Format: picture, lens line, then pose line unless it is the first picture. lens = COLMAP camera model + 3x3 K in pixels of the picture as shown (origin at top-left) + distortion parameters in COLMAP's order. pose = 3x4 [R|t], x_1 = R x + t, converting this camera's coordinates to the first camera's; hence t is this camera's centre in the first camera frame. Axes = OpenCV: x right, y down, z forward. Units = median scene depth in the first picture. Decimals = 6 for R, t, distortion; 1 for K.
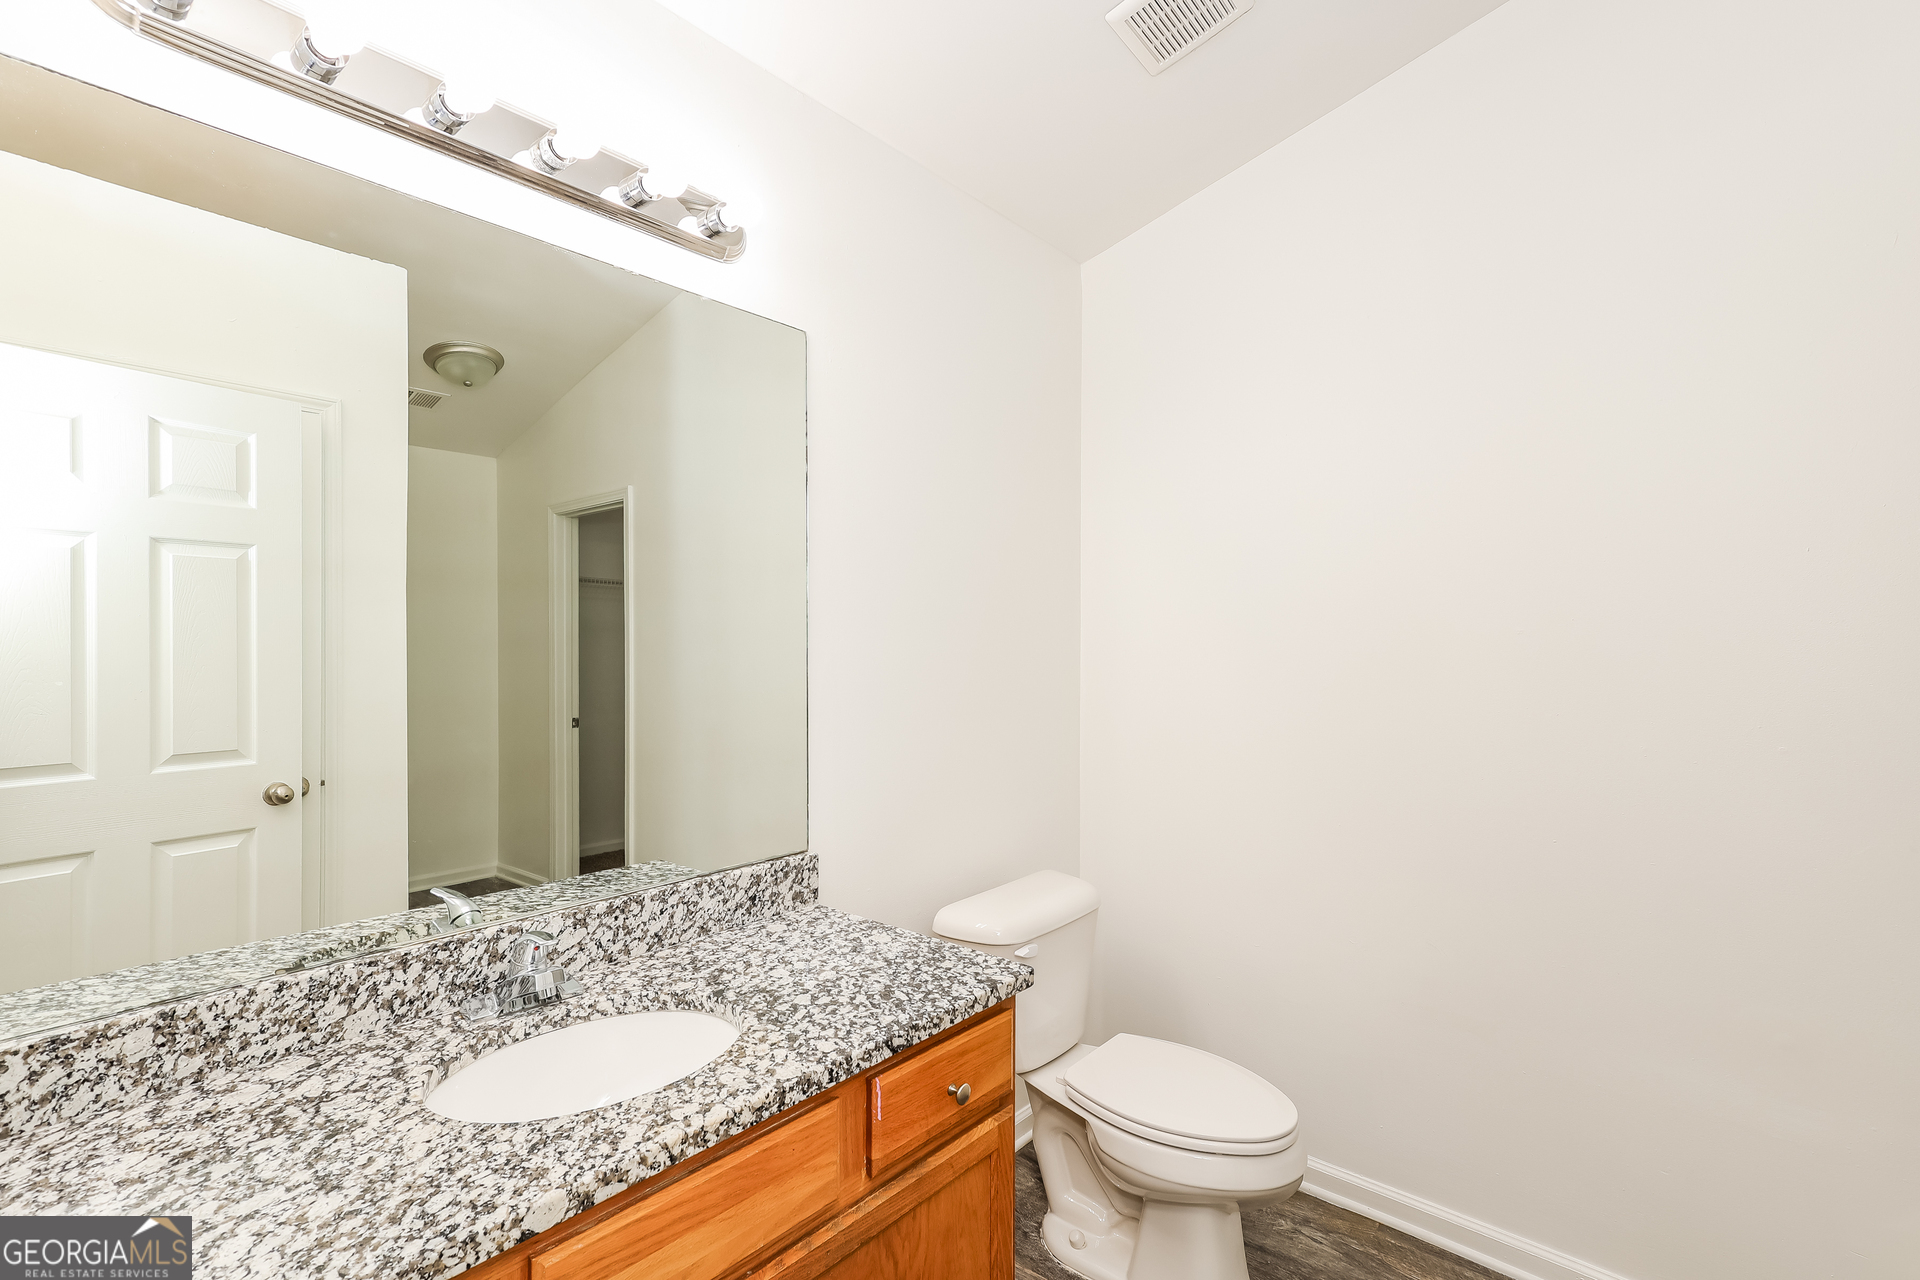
lens RADIAL K [[894.7, 0, 961.6], [0, 894.7, 644.6], [0, 0, 1]] dist [0.001715, 0.003315]
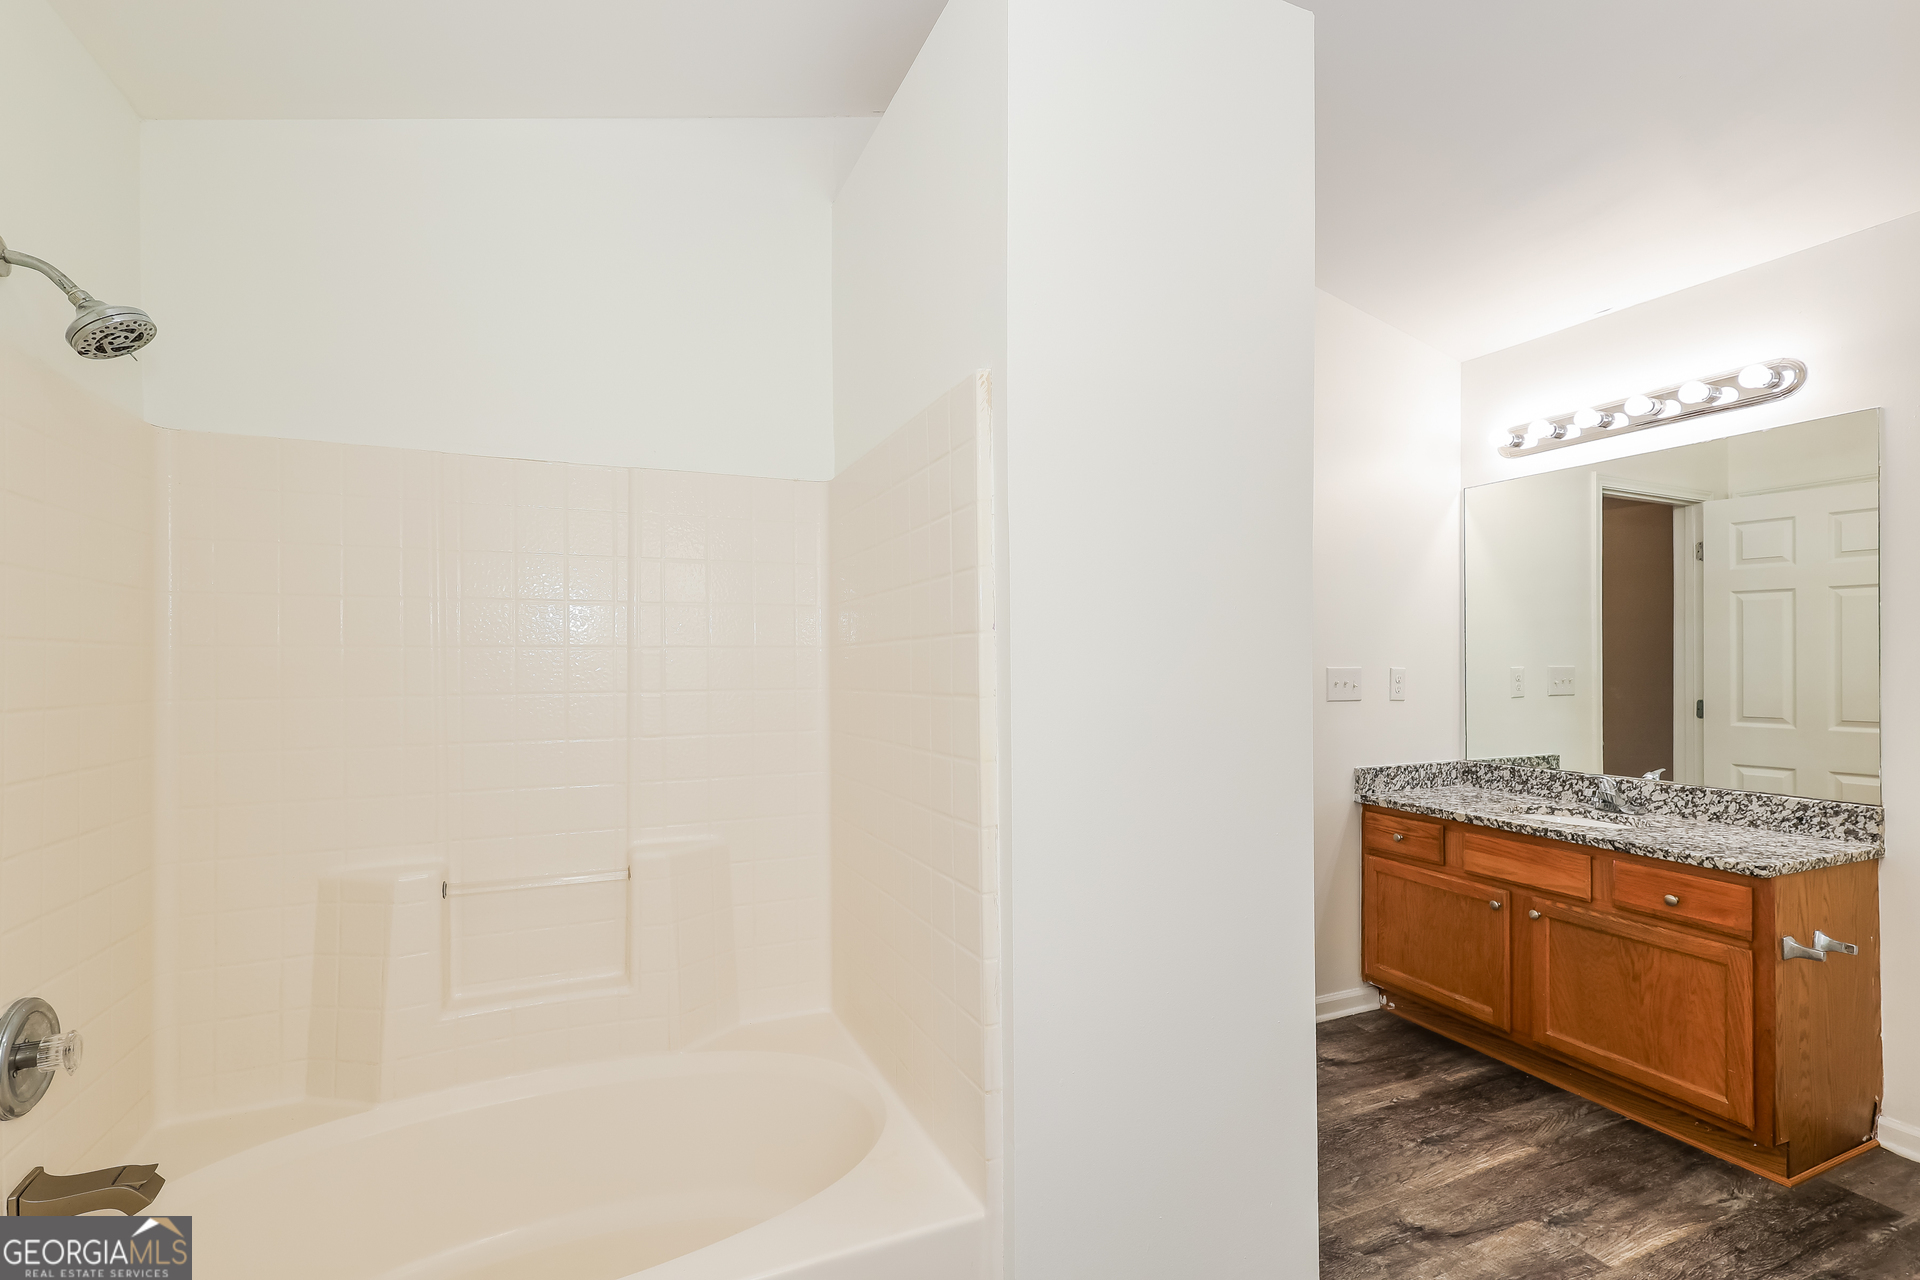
lens RADIAL K [[894.7, 0, 957.9], [0, 894.7, 647.7], [0, 0, 1]] dist [0.001715, 0.003315]
pose [[-0.438919, -0.006508, -0.898503, 1.997756], [0.000518, 0.999972, -0.007495, 0.008752], [0.898526, -0.003755, -0.438903, 0.453692]]
